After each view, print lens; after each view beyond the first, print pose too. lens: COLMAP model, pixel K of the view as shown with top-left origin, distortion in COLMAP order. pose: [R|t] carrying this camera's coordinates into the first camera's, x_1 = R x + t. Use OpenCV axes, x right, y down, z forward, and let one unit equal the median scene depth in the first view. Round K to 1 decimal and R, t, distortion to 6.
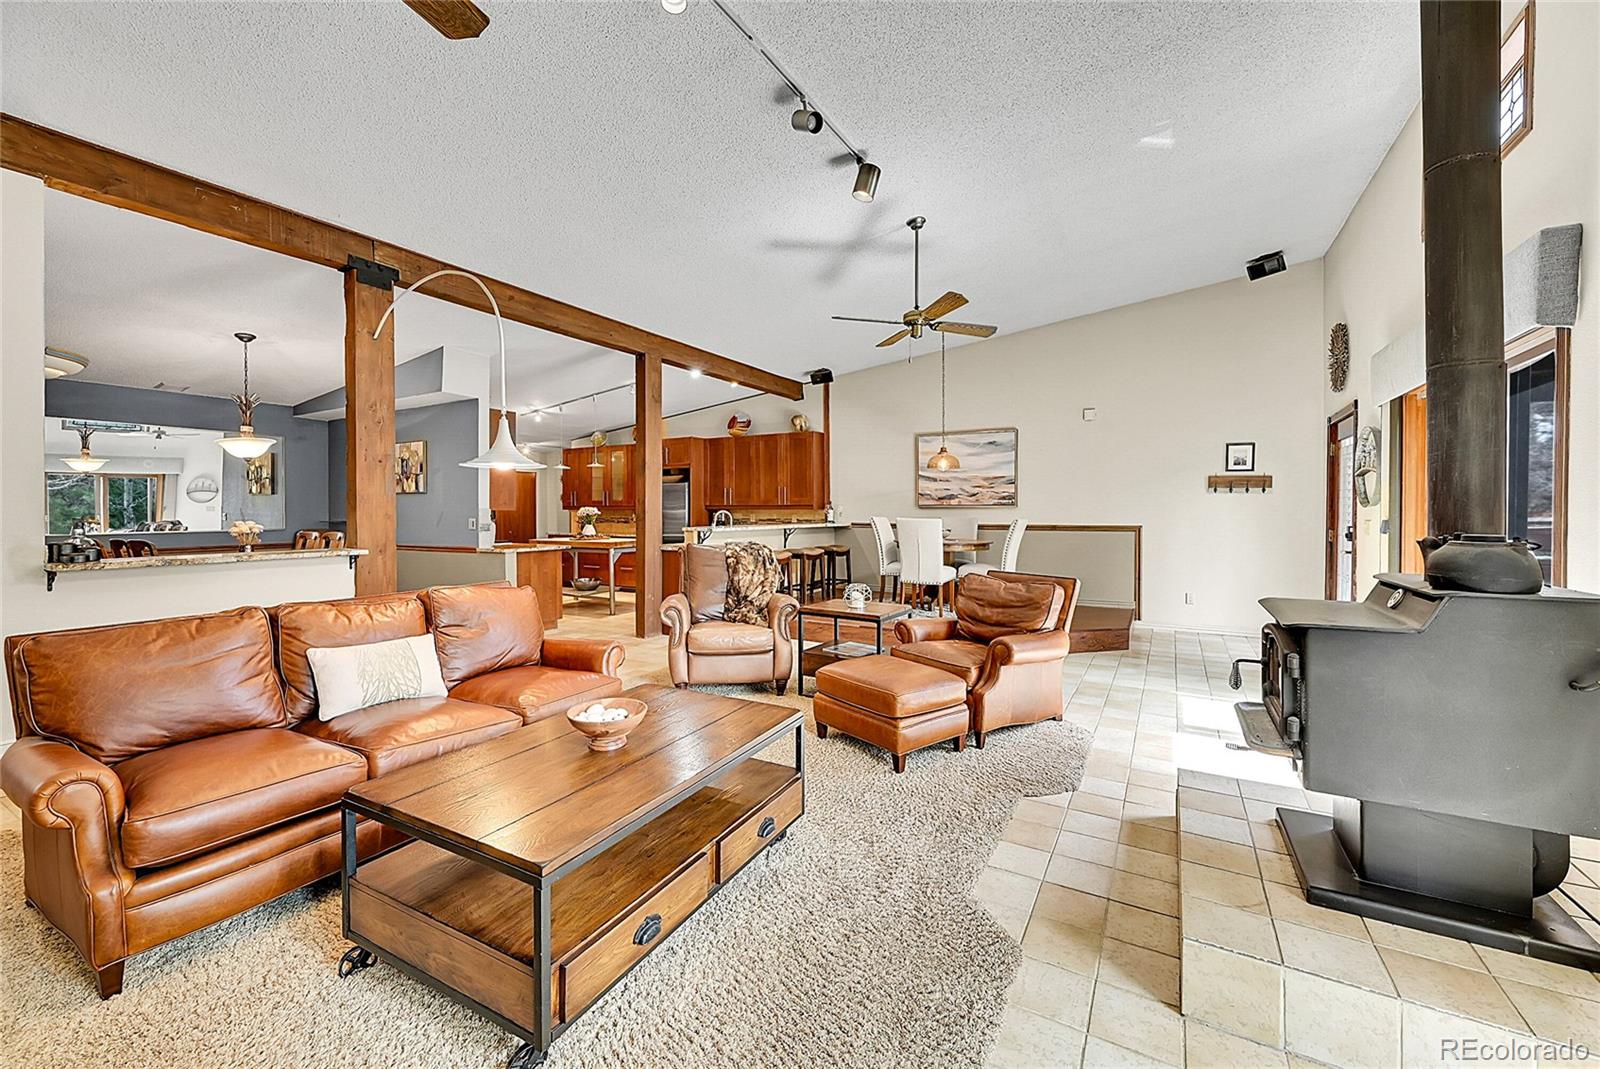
lens RADIAL K [[641.5, 0, 805.7], [0, 641.5, 531.8], [0, 0, 1]] dist [-0.000179, -0.000539]
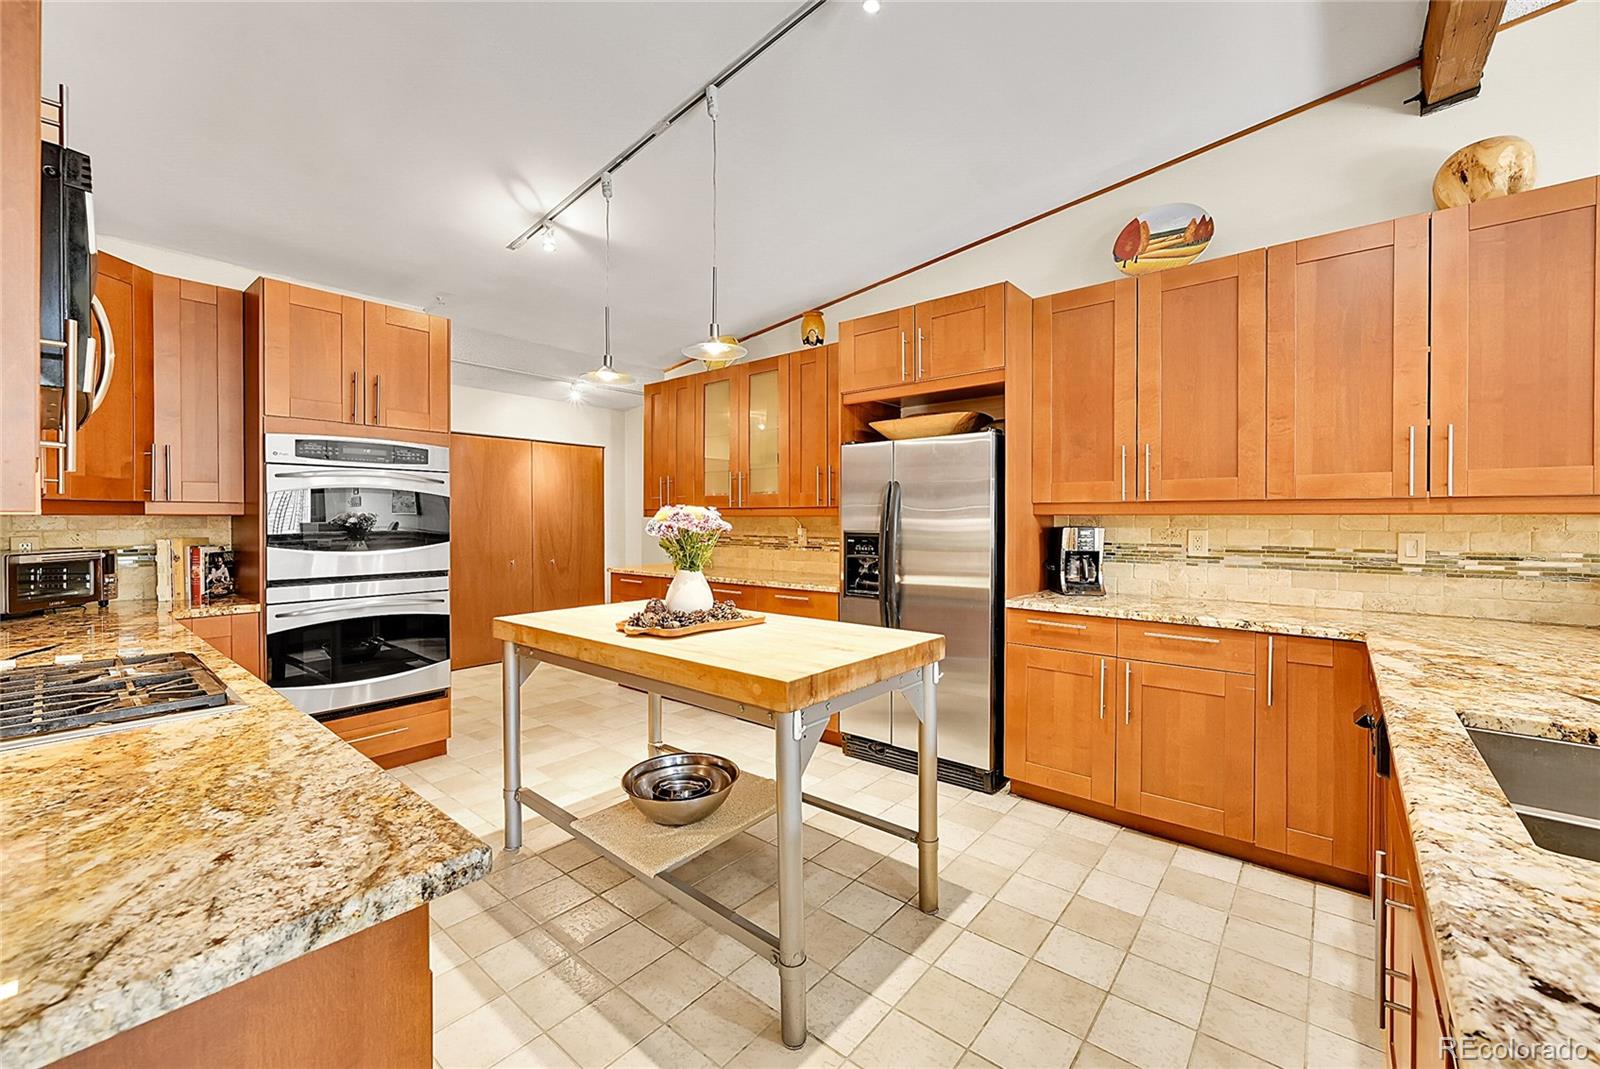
lens RADIAL K [[641.5, 0, 805.7], [0, 641.5, 531.8], [0, 0, 1]] dist [-0.000179, -0.000539]
pose [[0.984848, 0.003875, -0.173374, -0.216332], [-0.006752, 0.999849, -0.016004, -0.020526], [0.173285, 0.016932, 0.984726, 0.661957]]
